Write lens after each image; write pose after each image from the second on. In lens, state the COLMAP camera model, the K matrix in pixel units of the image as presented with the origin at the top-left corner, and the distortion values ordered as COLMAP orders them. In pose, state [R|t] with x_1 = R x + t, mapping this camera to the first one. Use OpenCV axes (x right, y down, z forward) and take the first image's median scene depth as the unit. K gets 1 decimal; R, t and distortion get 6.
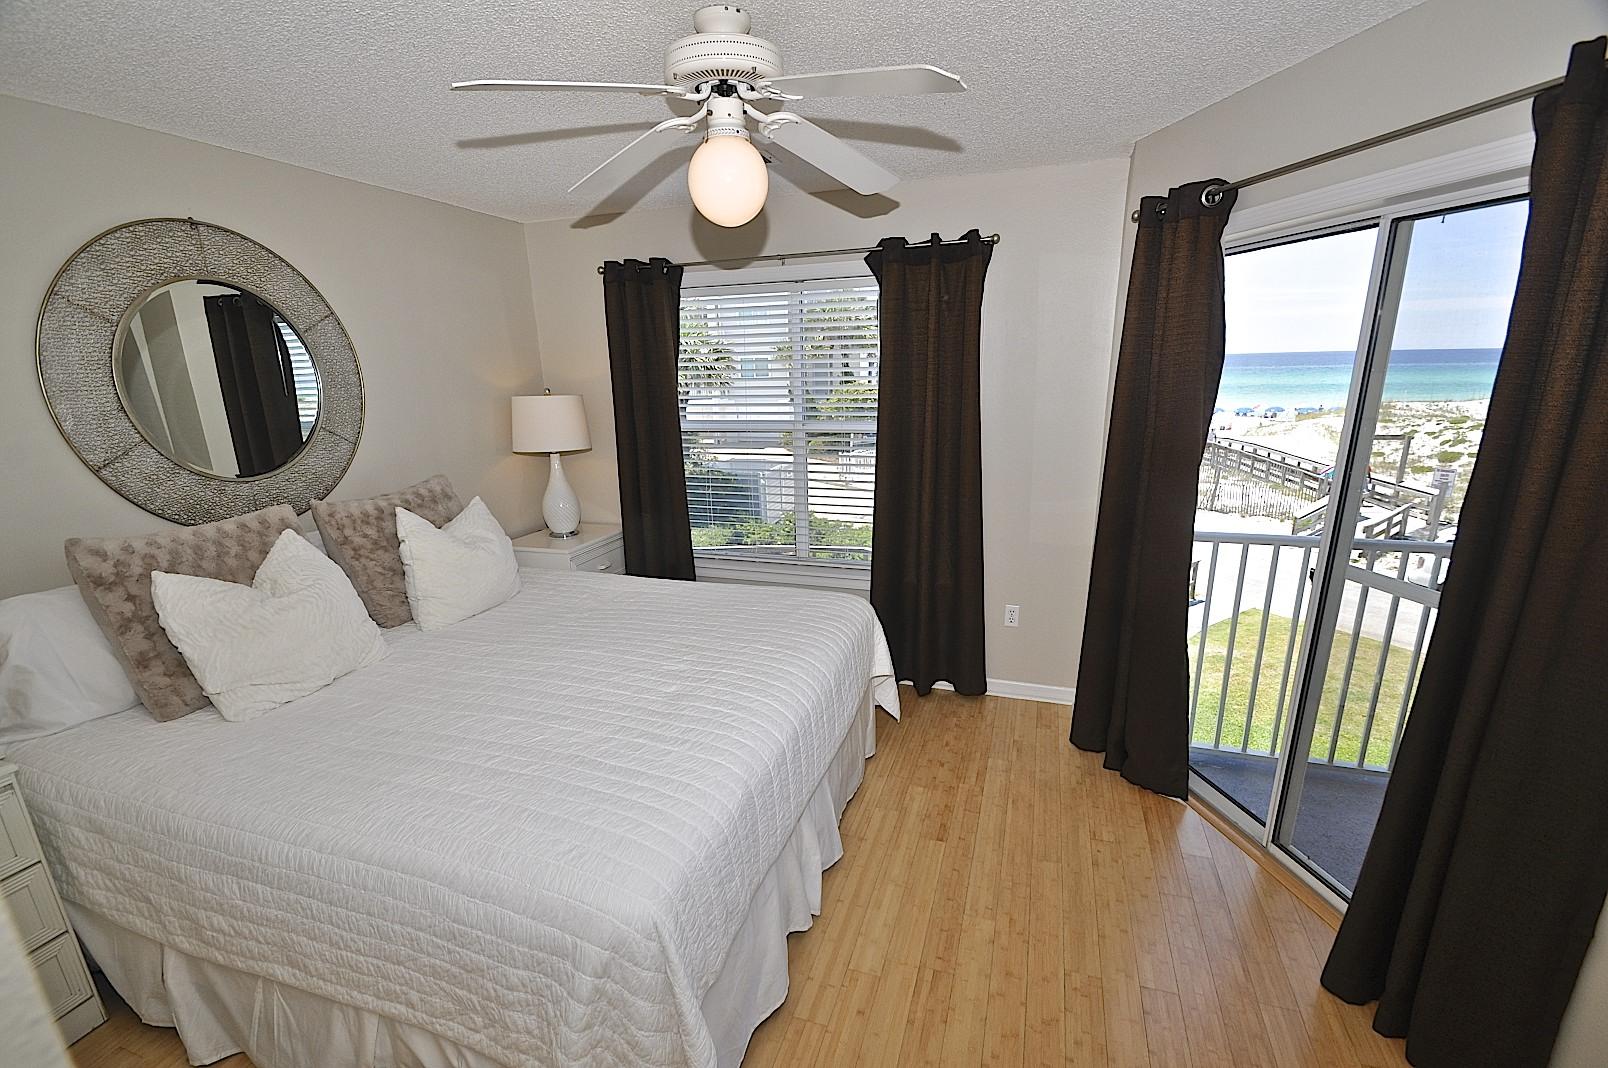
lens RADIAL K [[711.1, 0, 789.0], [0, 711.1, 571.2], [0, 0, 1]] dist [-0.004835, -0.007639]
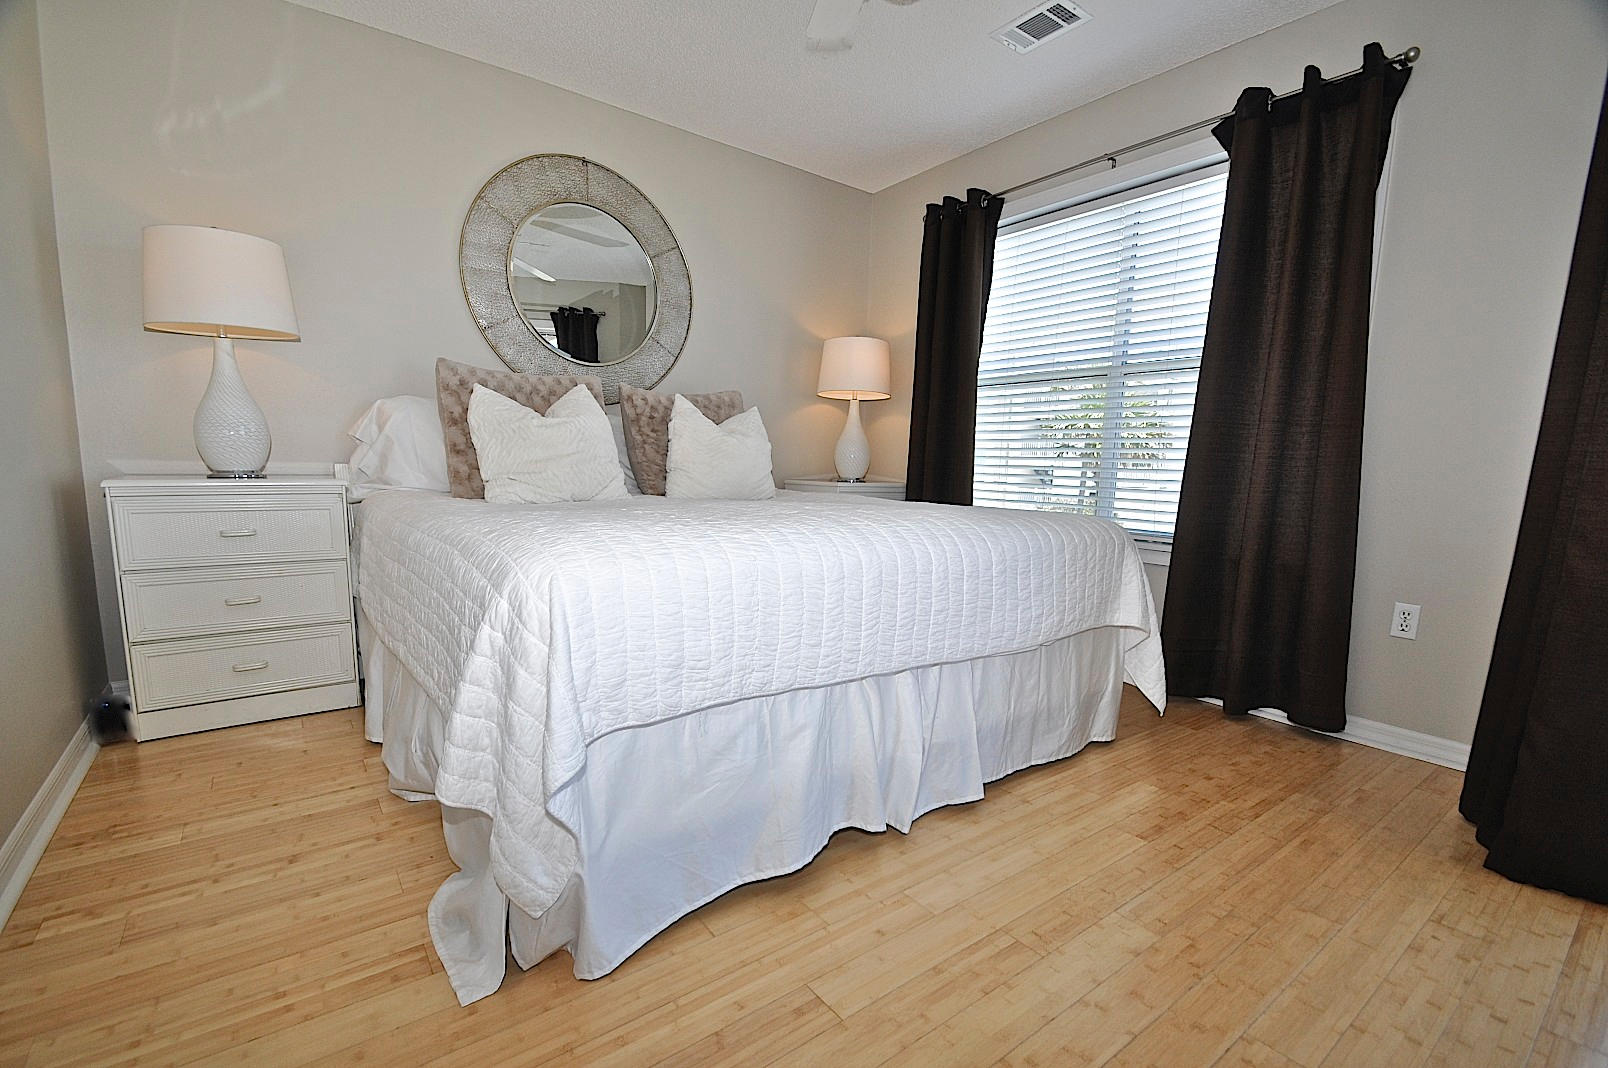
lens RADIAL K [[711.1, 0, 775.8], [0, 711.1, 566.3], [0, 0, 1]] dist [-0.004835, -0.007639]
pose [[0.819897, 0.134400, -0.556512, 0.243240], [-0.208248, 0.975479, -0.071224, 0.224797], [0.533293, 0.174289, 0.827781, 0.192723]]
